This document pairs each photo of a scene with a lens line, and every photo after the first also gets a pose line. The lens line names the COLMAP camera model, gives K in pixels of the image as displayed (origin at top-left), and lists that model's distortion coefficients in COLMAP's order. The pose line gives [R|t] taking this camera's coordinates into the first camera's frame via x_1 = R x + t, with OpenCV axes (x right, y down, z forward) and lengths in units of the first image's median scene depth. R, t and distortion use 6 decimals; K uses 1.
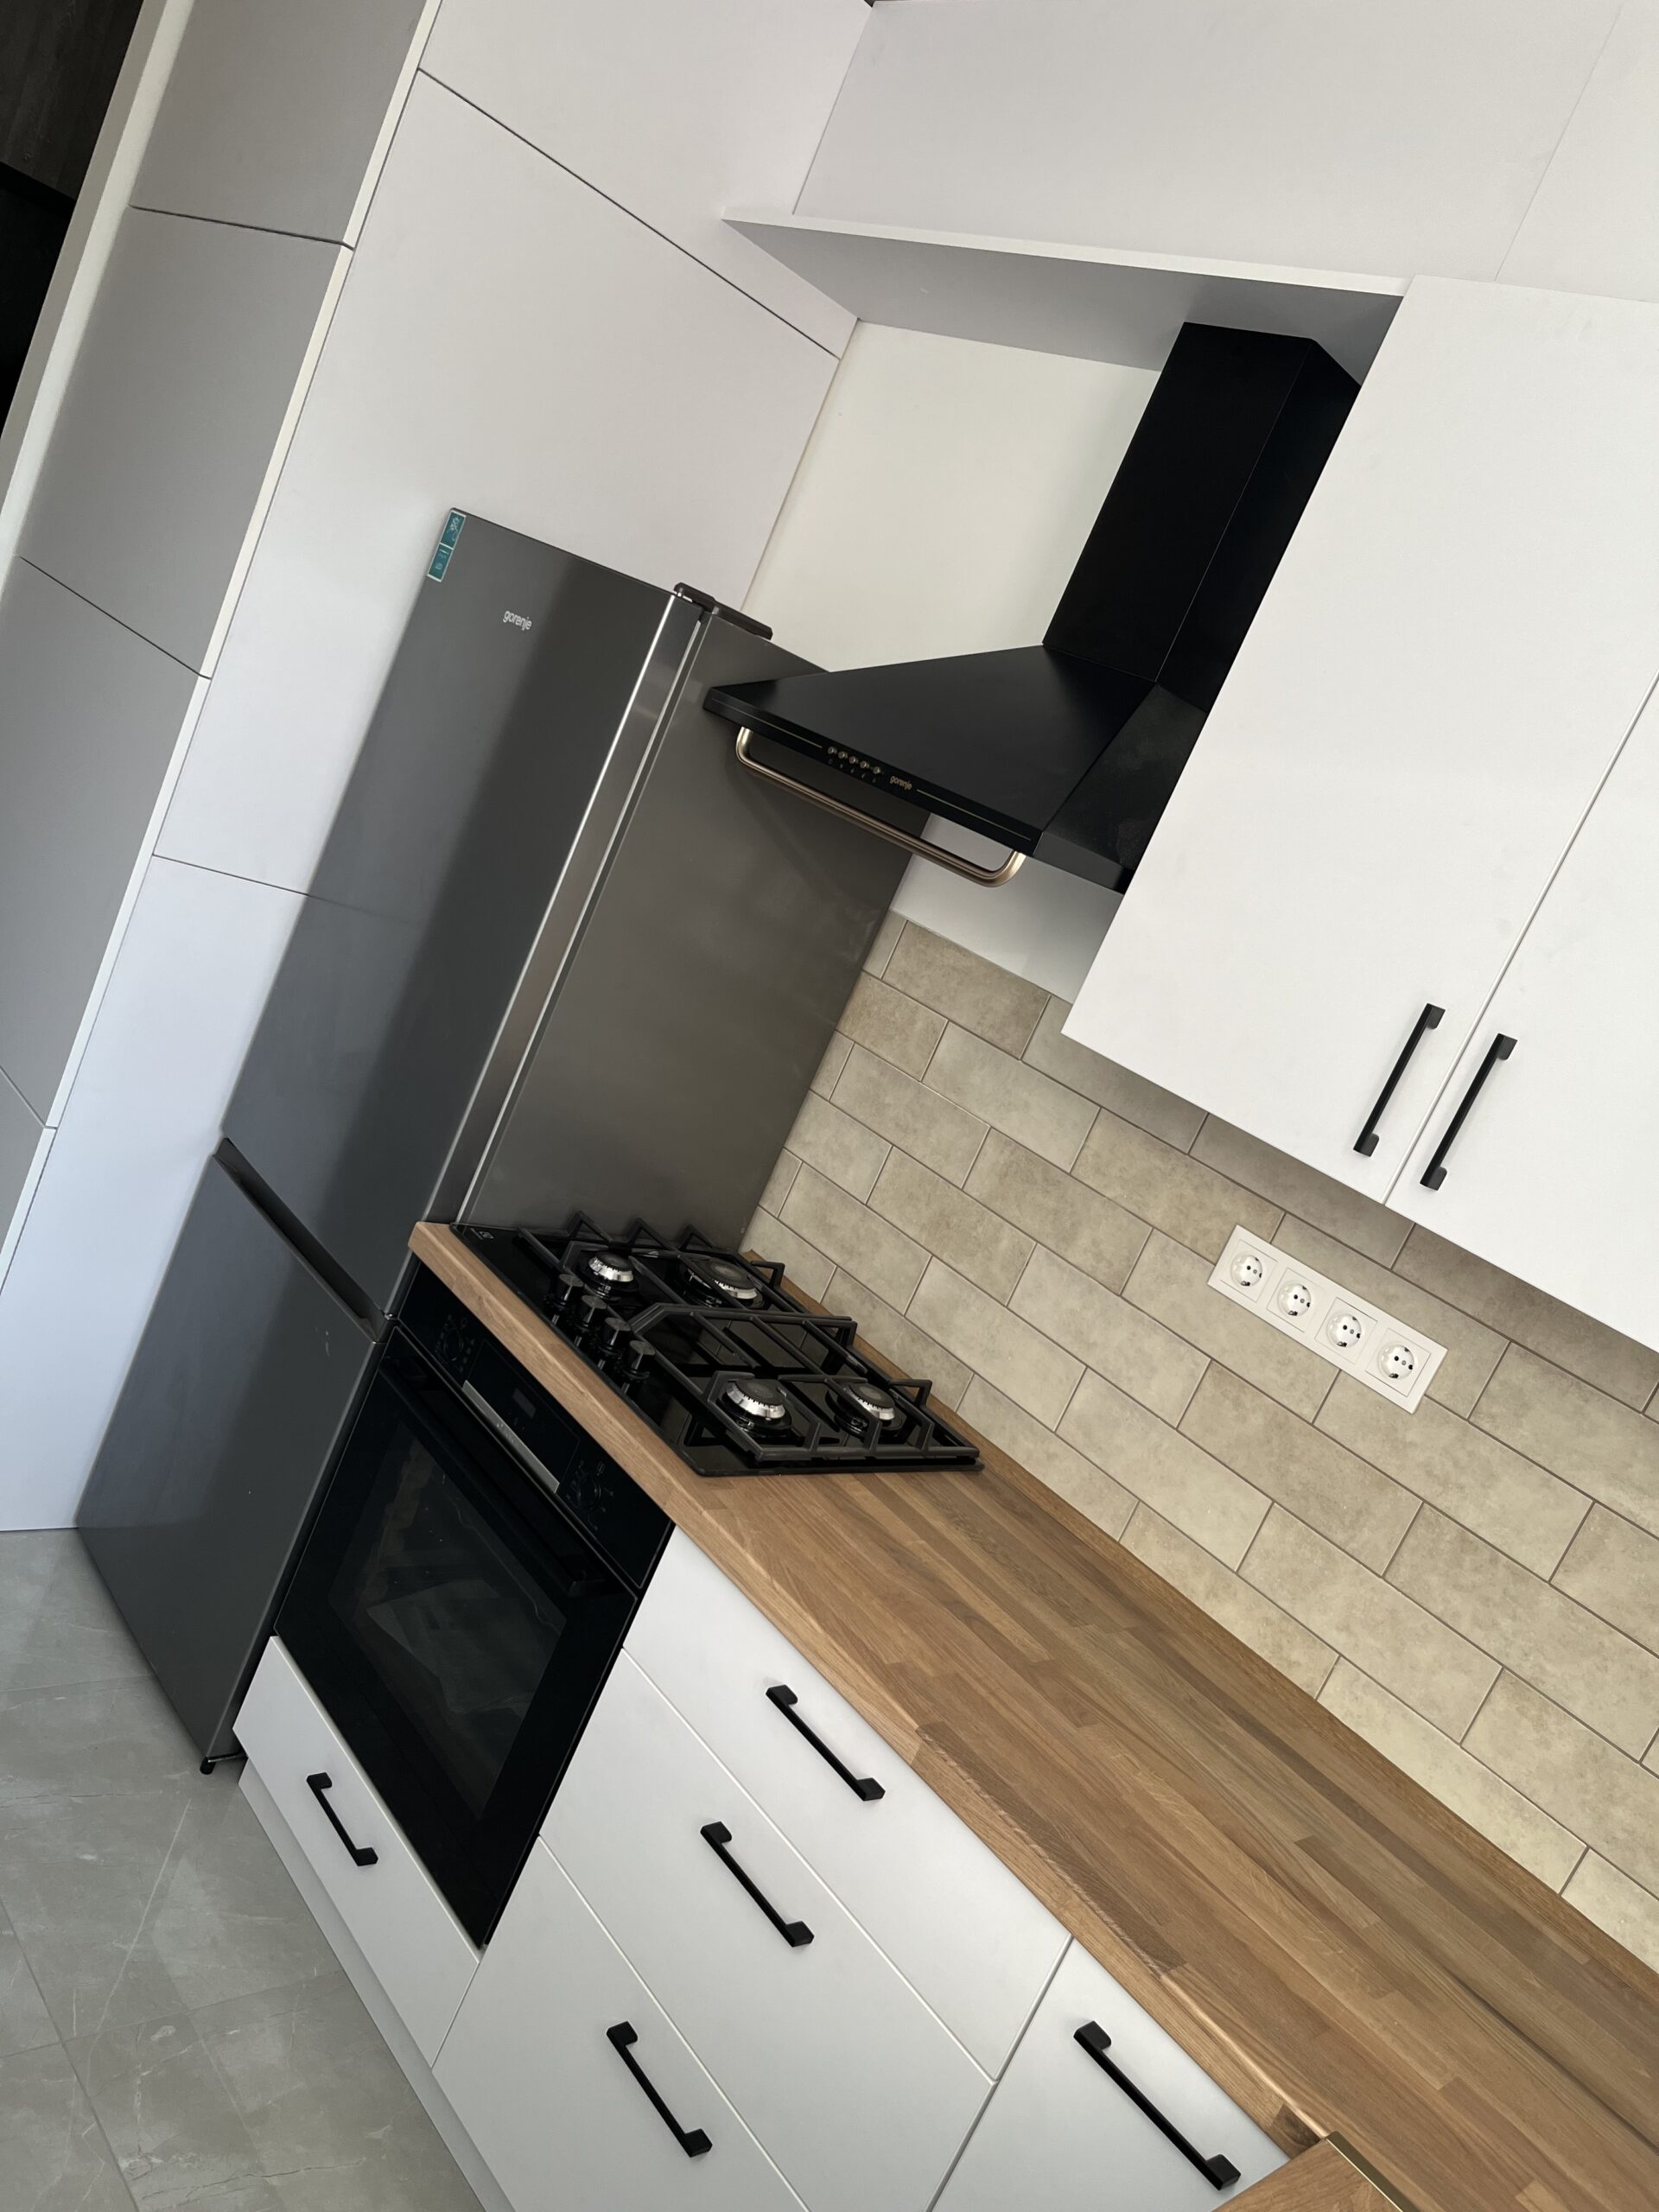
lens RADIAL K [[1661.4, 0, 862.1], [0, 1661.4, 1104.5], [0, 0, 1]] dist [0.002571, -0.002690]
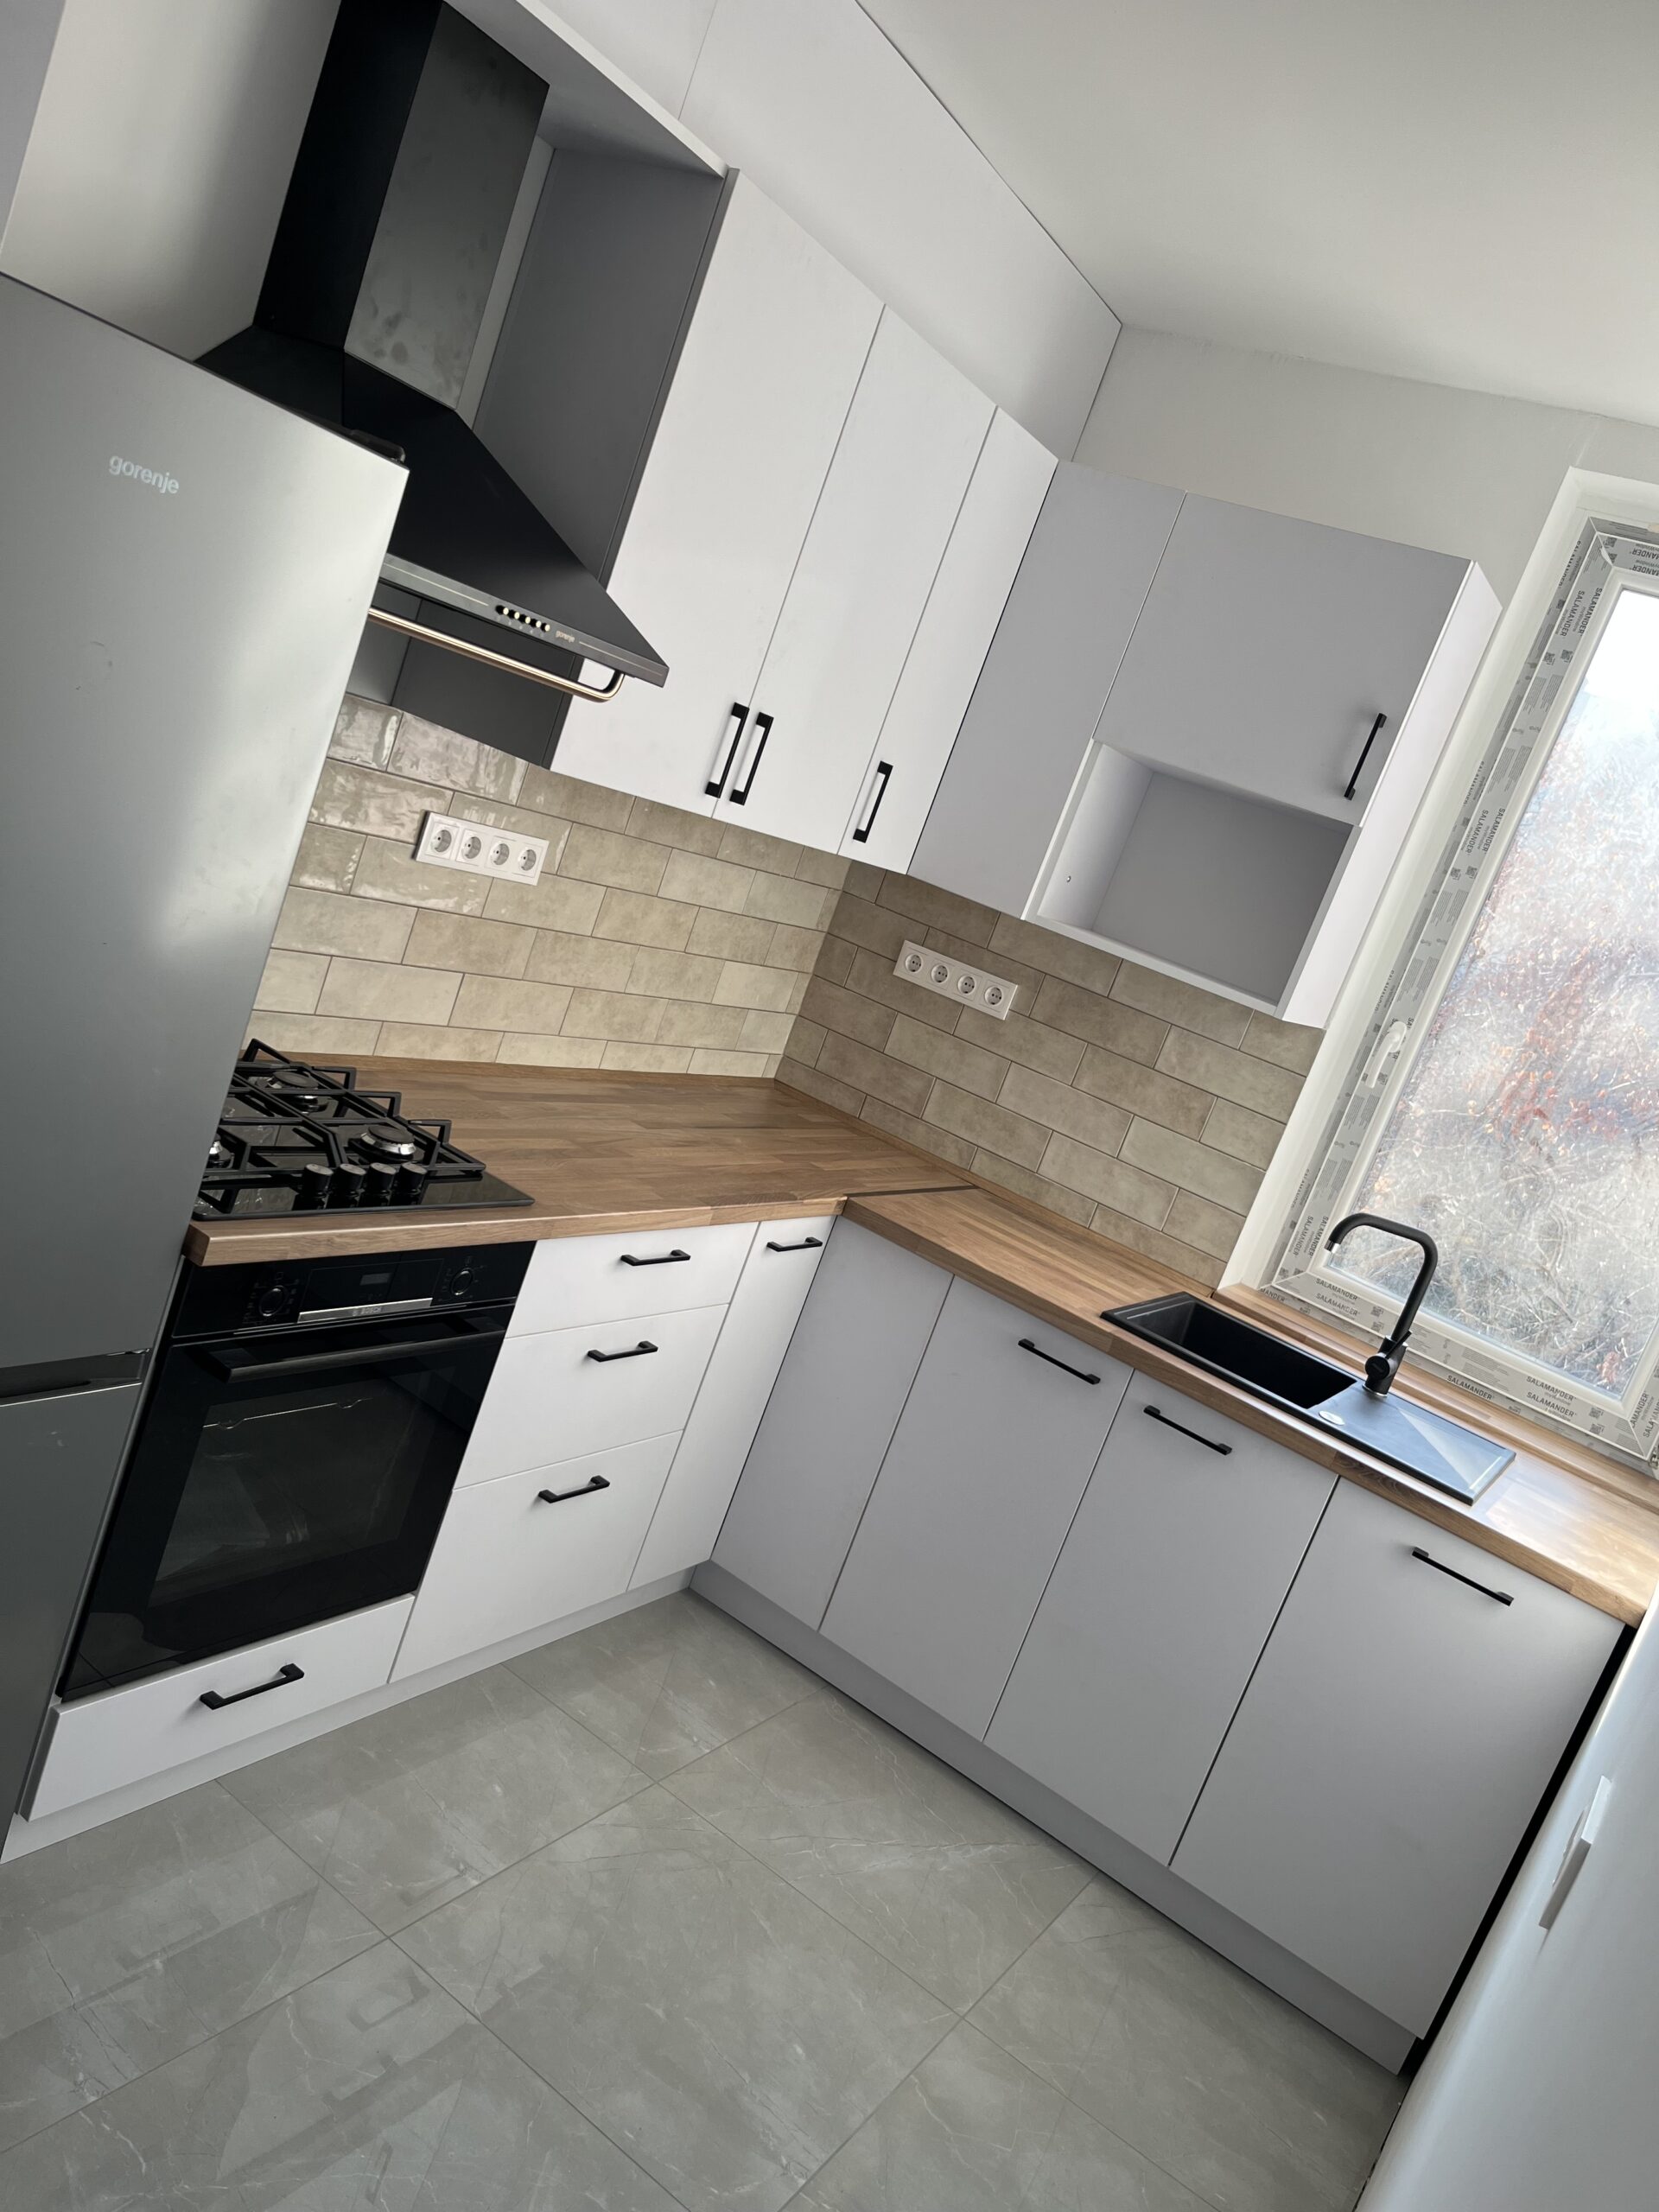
lens RADIAL K [[1661.4, 0, 862.1], [0, 1661.4, 1104.5], [0, 0, 1]] dist [0.002571, -0.002690]
pose [[-0.087345, -0.613404, 0.784925, -1.119693], [-0.225814, 0.779617, 0.584128, -0.677883], [-0.970247, -0.126226, -0.206610, 1.030801]]
